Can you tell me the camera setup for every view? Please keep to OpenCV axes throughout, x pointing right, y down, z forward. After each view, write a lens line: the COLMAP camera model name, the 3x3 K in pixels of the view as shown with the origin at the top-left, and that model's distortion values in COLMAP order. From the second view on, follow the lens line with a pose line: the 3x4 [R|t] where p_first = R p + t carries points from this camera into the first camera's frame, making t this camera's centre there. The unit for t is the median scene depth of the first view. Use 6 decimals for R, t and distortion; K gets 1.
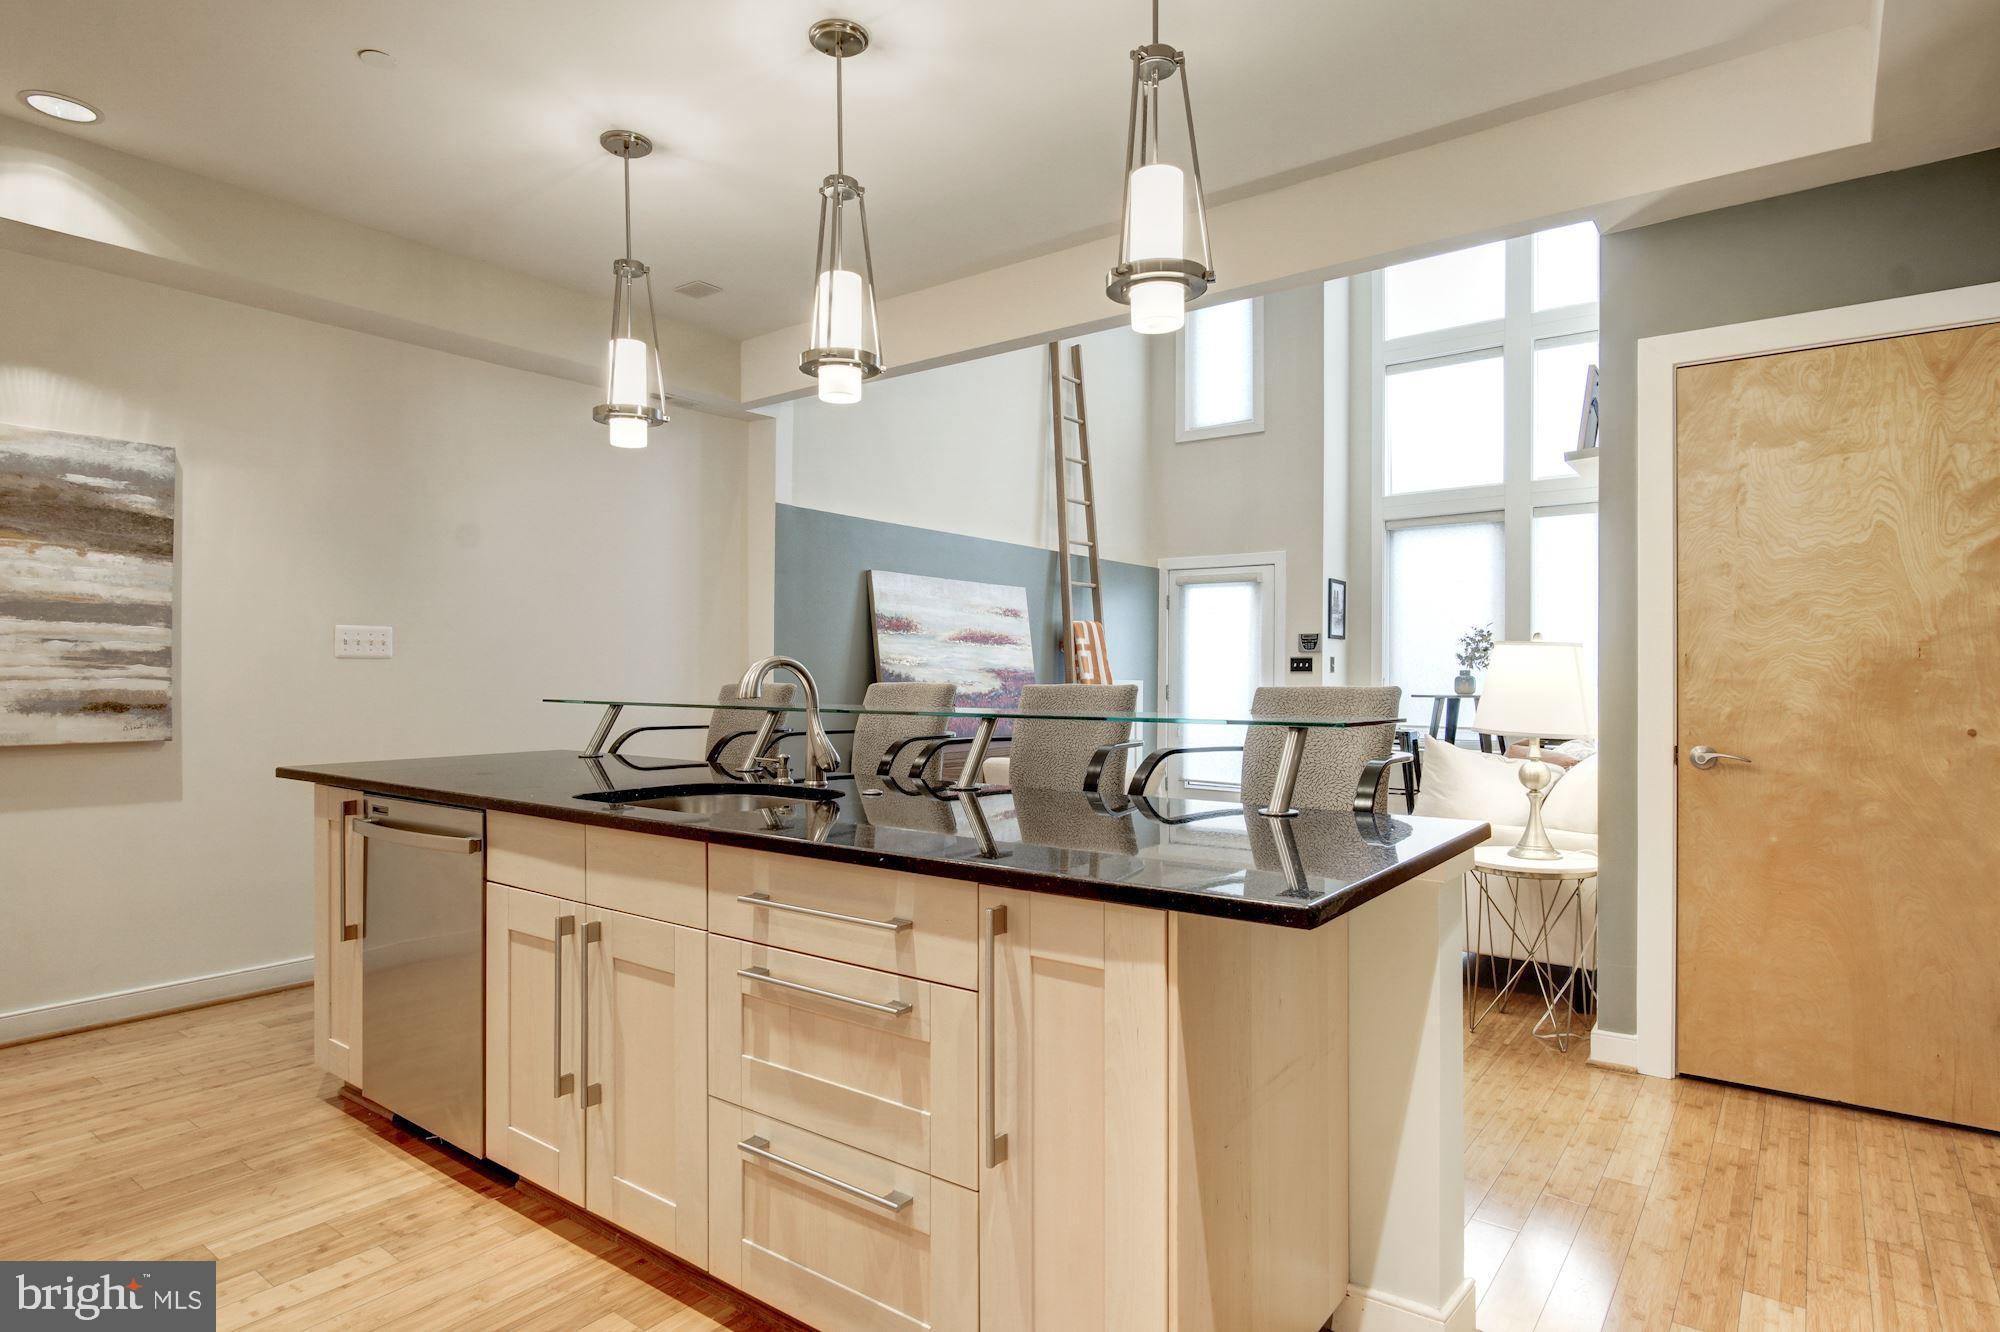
lens RADIAL K [[1084.8, 0, 1010.7], [0, 1084.8, 673.6], [0, 0, 1]] dist [-0.007359, -0.000332]
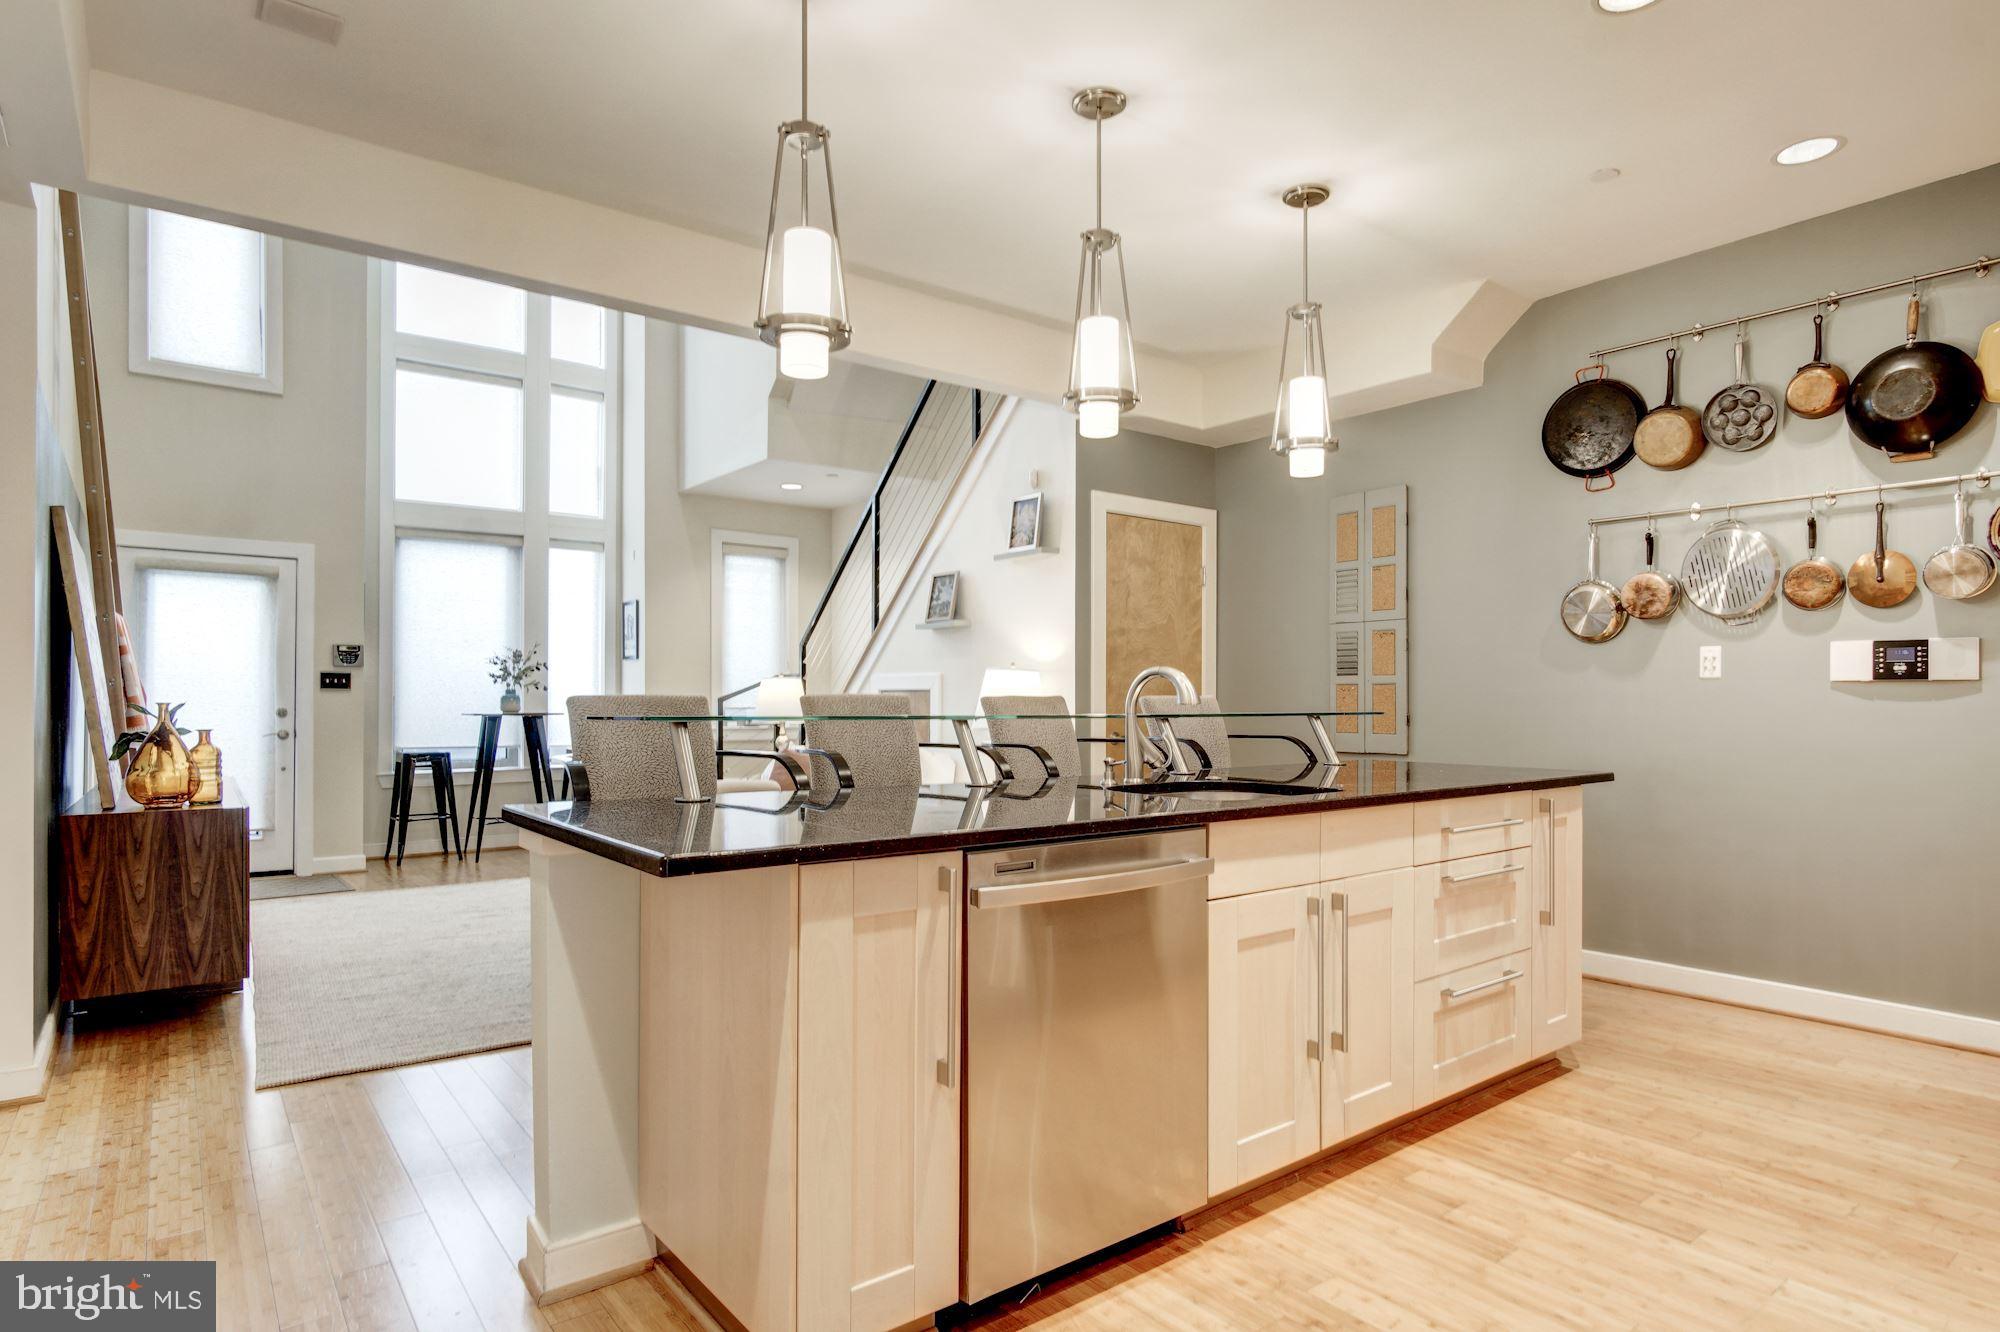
lens RADIAL K [[1075.9, 0, 1000.4], [0, 1075.9, 694.2], [0, 0, 1]] dist [-0.005219, -0.000181]
pose [[0.268489, 0.004358, 0.963273, -0.429791], [-0.001347, 0.999990, -0.004149, 0.005538], [-0.963282, -0.000183, 0.268493, 0.278951]]
